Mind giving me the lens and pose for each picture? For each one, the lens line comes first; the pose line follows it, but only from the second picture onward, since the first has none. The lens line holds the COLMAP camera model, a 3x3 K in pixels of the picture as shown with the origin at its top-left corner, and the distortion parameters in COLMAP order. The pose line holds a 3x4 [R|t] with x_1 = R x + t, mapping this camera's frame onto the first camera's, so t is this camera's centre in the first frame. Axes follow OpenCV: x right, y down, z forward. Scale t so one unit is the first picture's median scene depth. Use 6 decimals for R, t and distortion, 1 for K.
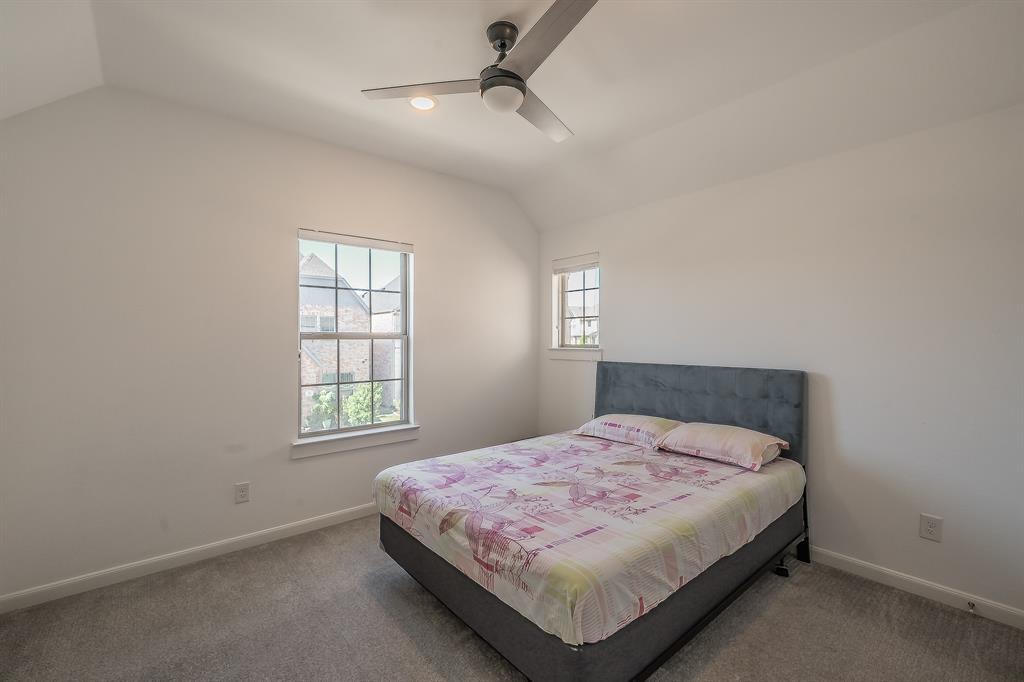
lens RADIAL K [[446.6, 0, 510.0], [0, 446.6, 332.7], [0, 0, 1]] dist [-0.000399, -0.000468]
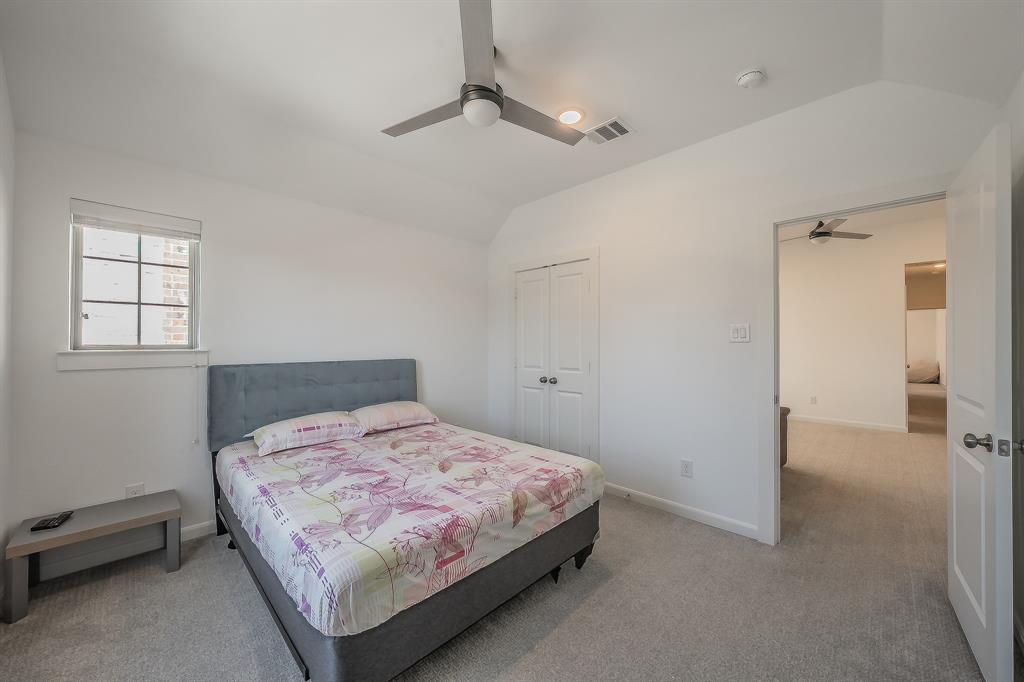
lens RADIAL K [[380.6, 0, 514.6], [0, 380.6, 337.9], [0, 0, 1]] dist [-0.000172, -0.000190]
pose [[-0.113672, 0.016409, 0.993383, -0.861172], [-0.010928, 0.999782, -0.017765, 0.037007], [-0.993458, -0.012875, -0.113468, 0.940576]]
